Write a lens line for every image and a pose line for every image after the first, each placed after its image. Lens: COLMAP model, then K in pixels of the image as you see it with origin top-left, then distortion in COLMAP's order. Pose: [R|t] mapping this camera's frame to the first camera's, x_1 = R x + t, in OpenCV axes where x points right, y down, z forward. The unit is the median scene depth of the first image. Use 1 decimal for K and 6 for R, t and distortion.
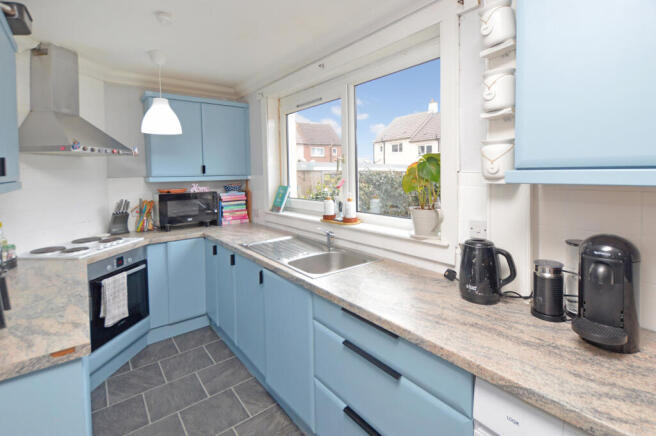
lens RADIAL K [[309.4, 0, 328.1], [0, 309.4, 182.7], [0, 0, 1]] dist [0.037338, 0.000033]
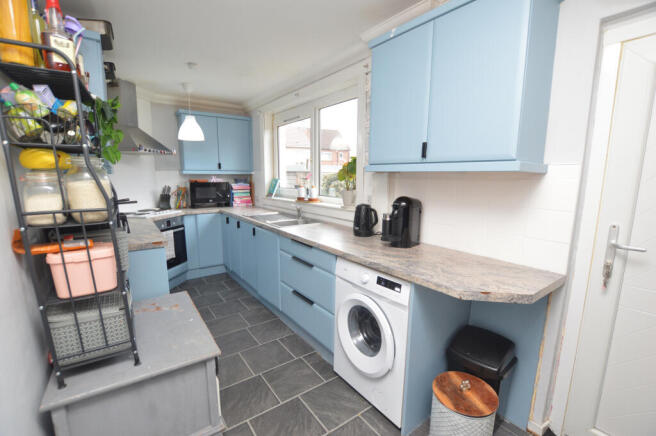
lens RADIAL K [[293.3, 0, 328.0], [0, 293.3, 218.0], [0, 0, 1]] dist [-0.001003, -0.000037]
pose [[0.998961, 0.027624, -0.036236, 0.157899], [-0.023501, 0.993692, 0.109654, 0.037560], [0.039037, -0.108689, 0.993309, -0.354091]]
